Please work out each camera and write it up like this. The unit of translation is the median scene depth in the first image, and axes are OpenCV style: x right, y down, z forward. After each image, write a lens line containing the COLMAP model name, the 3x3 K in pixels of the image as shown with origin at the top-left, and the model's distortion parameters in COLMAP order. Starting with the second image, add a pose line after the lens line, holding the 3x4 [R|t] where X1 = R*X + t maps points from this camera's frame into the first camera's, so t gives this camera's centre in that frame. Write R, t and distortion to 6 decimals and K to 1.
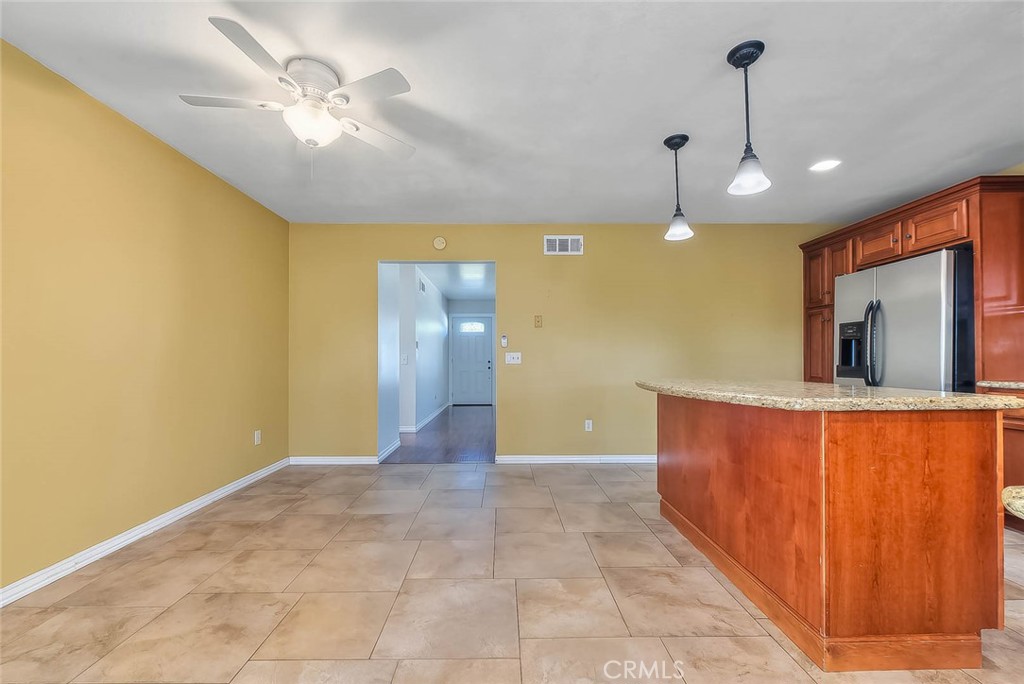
lens RADIAL K [[414.6, 0, 503.5], [0, 414.6, 356.9], [0, 0, 1]] dist [-0.002734, -0.000256]
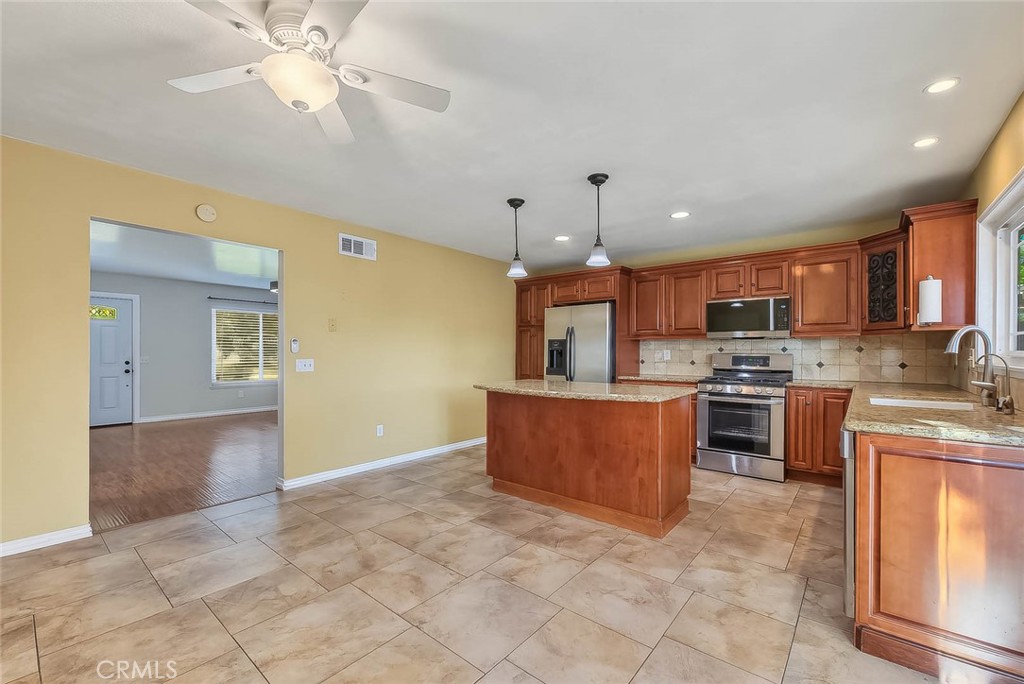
lens RADIAL K [[423.3, 0, 509.4], [0, 423.3, 353.6], [0, 0, 1]] dist [-0.004190, -0.000459]
pose [[0.645850, 0.001691, 0.763462, -0.543479], [-0.008477, 0.999952, 0.004957, -0.042671], [-0.763417, -0.009673, 0.645833, 0.133676]]
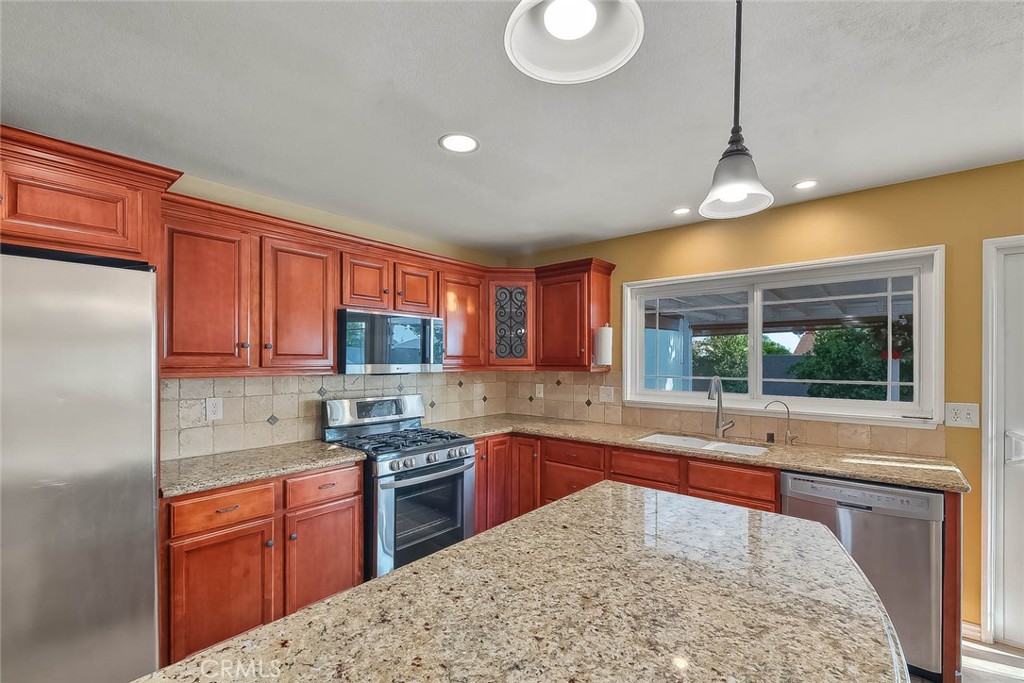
lens RADIAL K [[437.6, 0, 513.2], [0, 437.6, 356.9], [0, 0, 1]] dist [-0.004761, -0.000128]
pose [[-0.760393, 0.007040, 0.649425, 0.275910], [-0.002572, 0.999901, -0.013851, -0.122768], [-0.649458, -0.012203, -0.760299, 1.037991]]
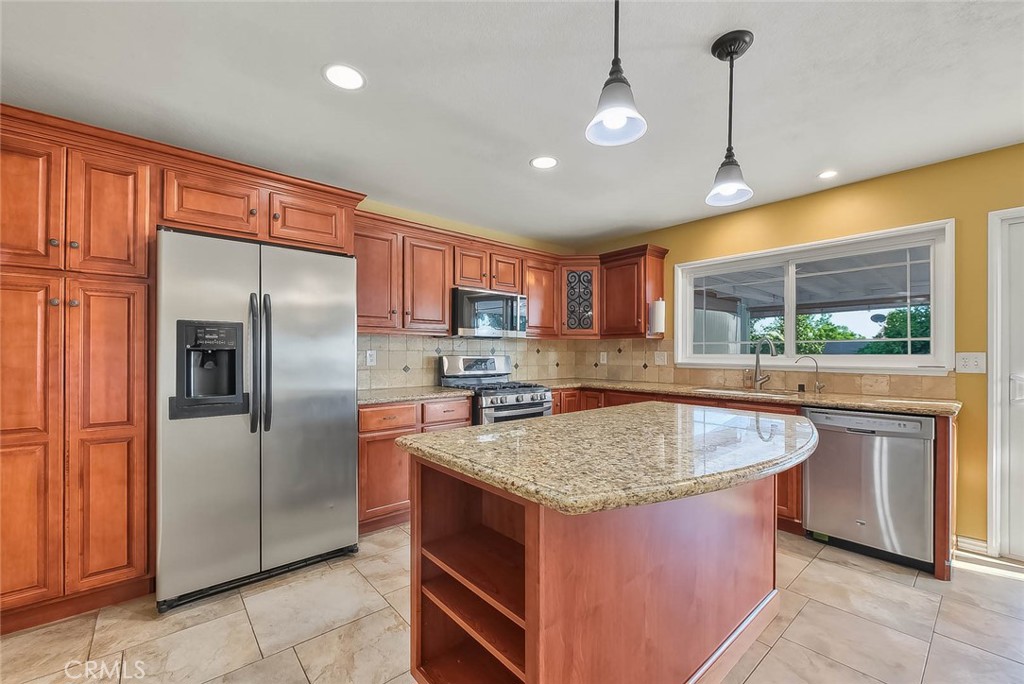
lens RADIAL K [[415.4, 0, 511.7], [0, 415.4, 350.3], [0, 0, 1]] dist [-0.005430, -0.000565]
pose [[-0.647625, 0.006443, 0.761932, 0.138486], [-0.005239, 0.999903, -0.012909, -0.042856], [-0.761941, -0.012352, -0.647529, 1.214315]]
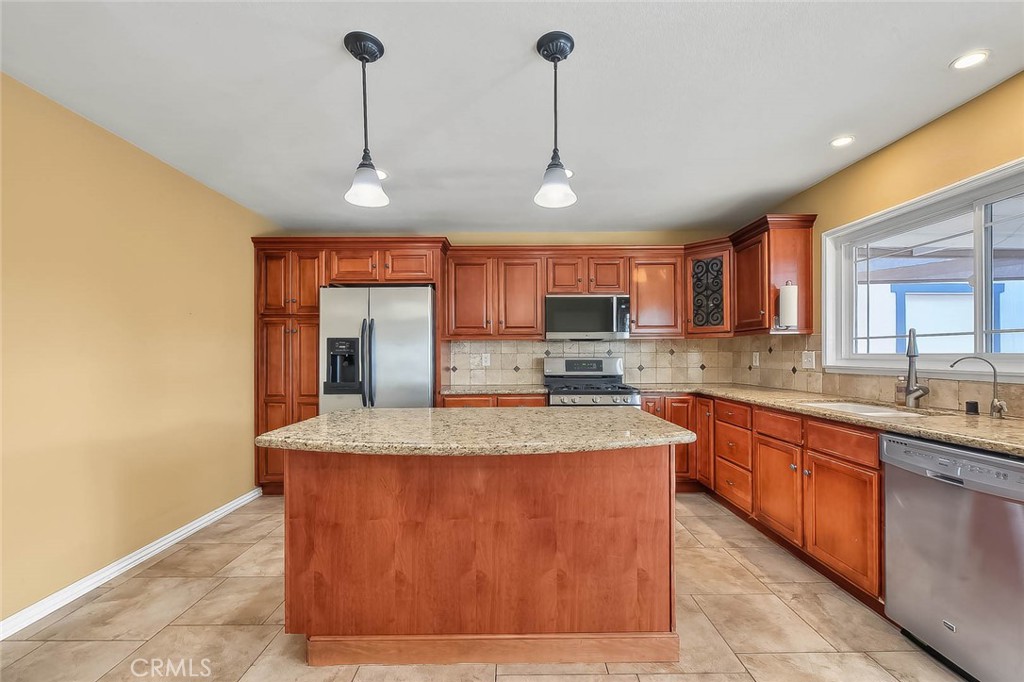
lens RADIAL K [[429.5, 0, 512.7], [0, 429.5, 352.8], [0, 0, 1]] dist [-0.008270, -0.000310]
pose [[-0.002255, 0.008151, 0.999964, -0.202693], [0.000322, 0.999967, -0.008150, -0.045789], [-0.999997, 0.000303, -0.002258, 0.689767]]
